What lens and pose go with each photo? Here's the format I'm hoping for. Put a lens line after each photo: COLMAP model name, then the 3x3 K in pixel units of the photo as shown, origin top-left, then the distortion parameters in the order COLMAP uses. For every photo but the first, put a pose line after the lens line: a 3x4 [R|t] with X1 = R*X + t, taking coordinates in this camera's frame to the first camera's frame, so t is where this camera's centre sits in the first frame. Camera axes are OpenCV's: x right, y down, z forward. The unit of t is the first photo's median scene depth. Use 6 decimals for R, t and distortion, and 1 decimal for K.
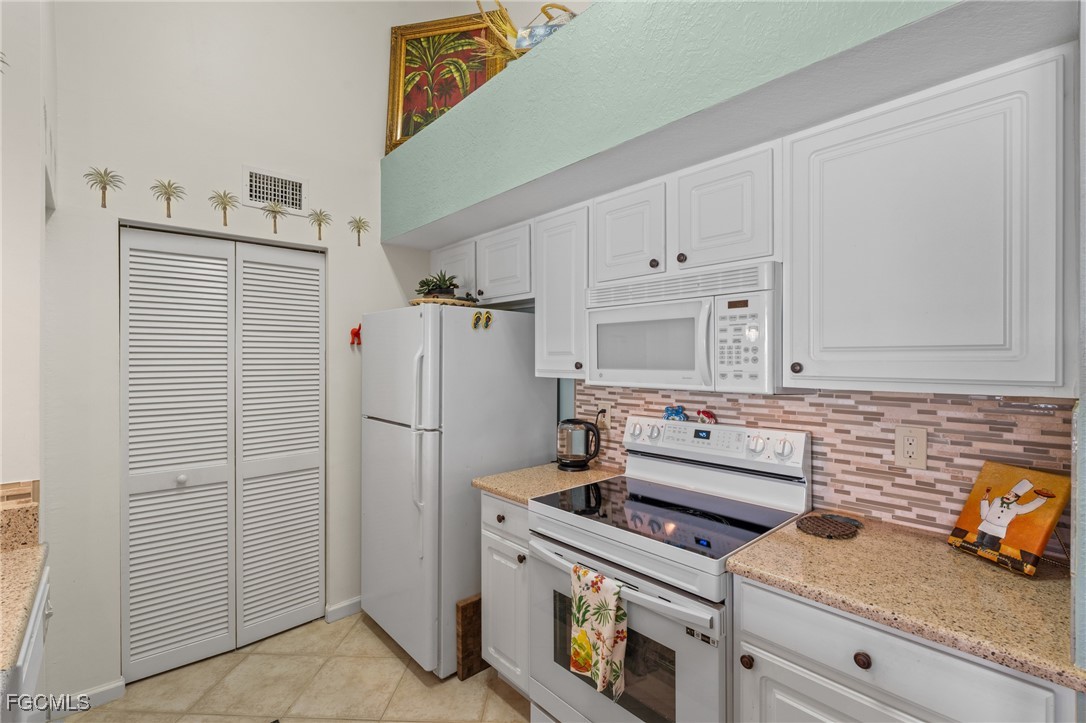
lens RADIAL K [[483.7, 0, 543.0], [0, 483.7, 361.5], [0, 0, 1]] dist [-0.007135, 0.000279]
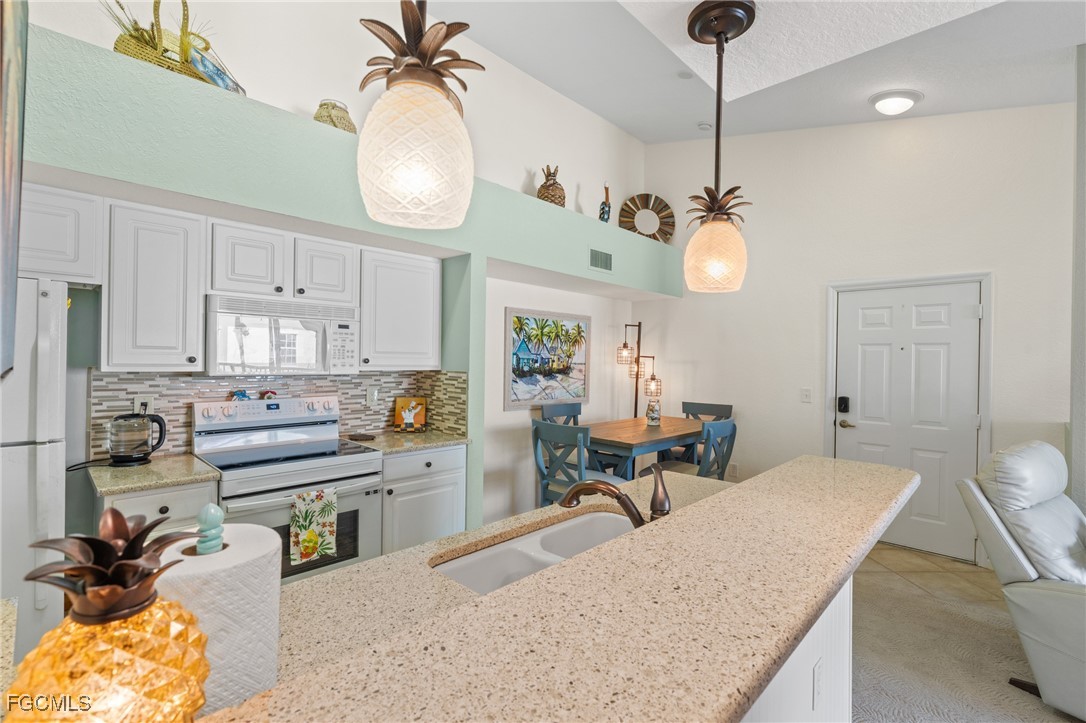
lens RADIAL K [[491.8, 0, 543.0], [0, 491.8, 361.5], [0, 0, 1]] dist [-0.005859, 0.000006]
pose [[-0.068543, -0.002213, 0.997646, -1.198411], [-0.008931, 0.999959, 0.001605, 0.004094], [-0.997608, -0.008800, -0.068560, 0.285122]]
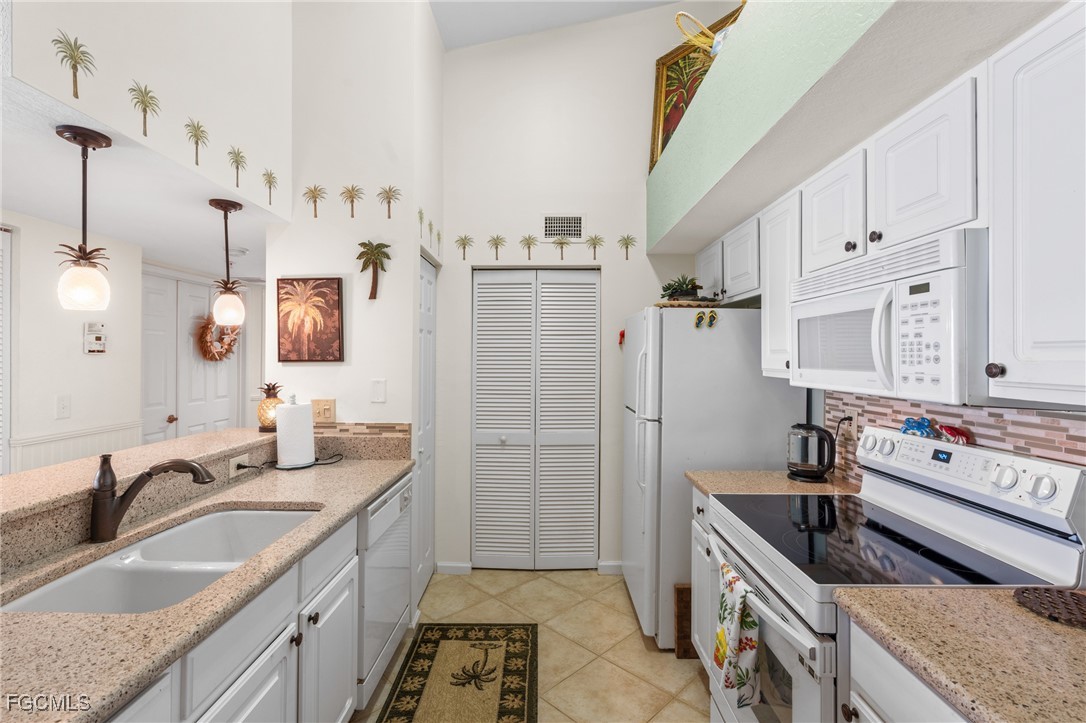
lens RADIAL K [[487.8, 0, 543.0], [0, 487.8, 354.2], [0, 0, 1]] dist [-0.003849, 0.000260]
pose [[0.736324, 0.001123, -0.676628, 0.382601], [-0.008875, 0.999929, -0.007998, 0.000251], [0.676571, 0.011895, 0.736282, -0.003255]]
